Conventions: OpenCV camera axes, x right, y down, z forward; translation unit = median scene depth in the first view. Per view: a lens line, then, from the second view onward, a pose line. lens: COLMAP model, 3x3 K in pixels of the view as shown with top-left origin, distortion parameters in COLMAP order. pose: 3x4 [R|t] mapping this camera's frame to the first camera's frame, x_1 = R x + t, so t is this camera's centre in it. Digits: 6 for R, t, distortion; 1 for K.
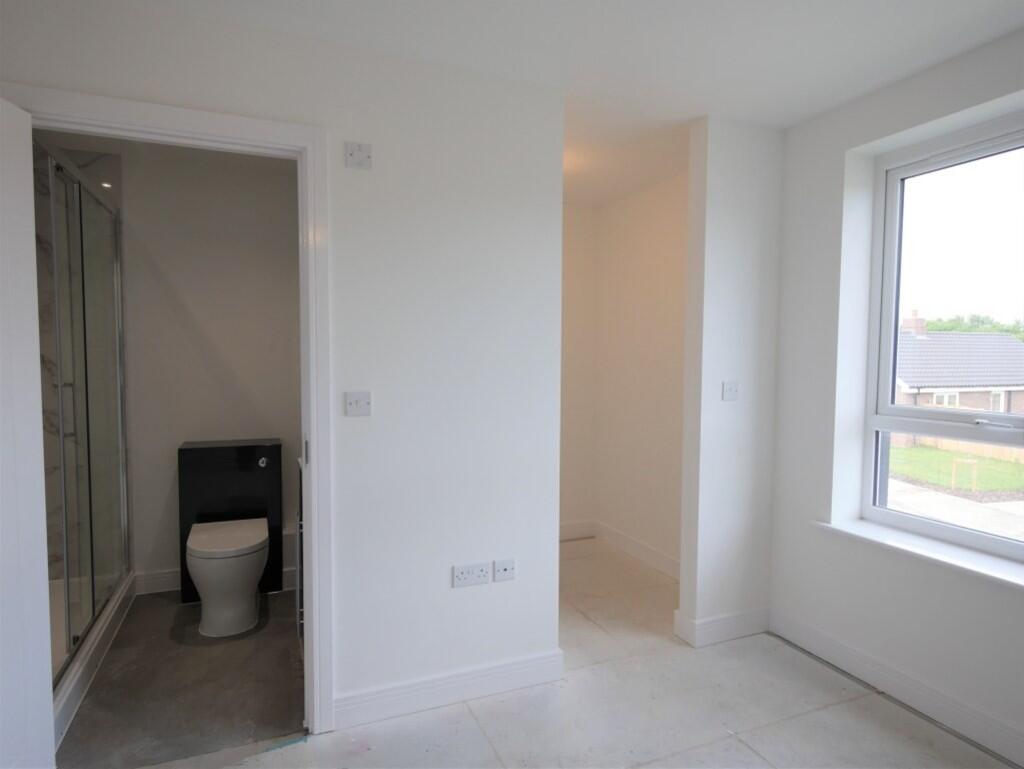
lens RADIAL K [[588.1, 0, 513.6], [0, 588.1, 380.1], [0, 0, 1]] dist [-0.004526, 0.000411]
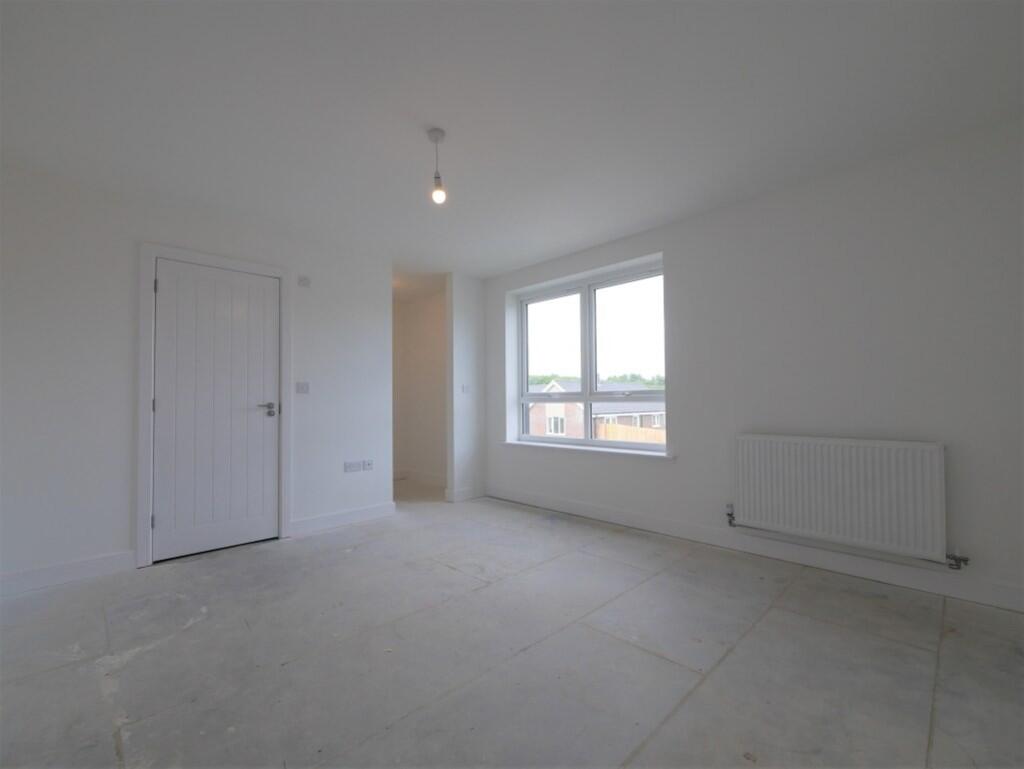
lens RADIAL K [[442.7, 0, 516.3], [0, 442.7, 388.2], [0, 0, 1]] dist [-0.007121, -0.002071]
pose [[0.920450, -0.006917, 0.390800, -0.138603], [0.036551, 0.996985, -0.068442, 0.150597], [-0.389148, 0.077282, 0.917928, -0.713750]]
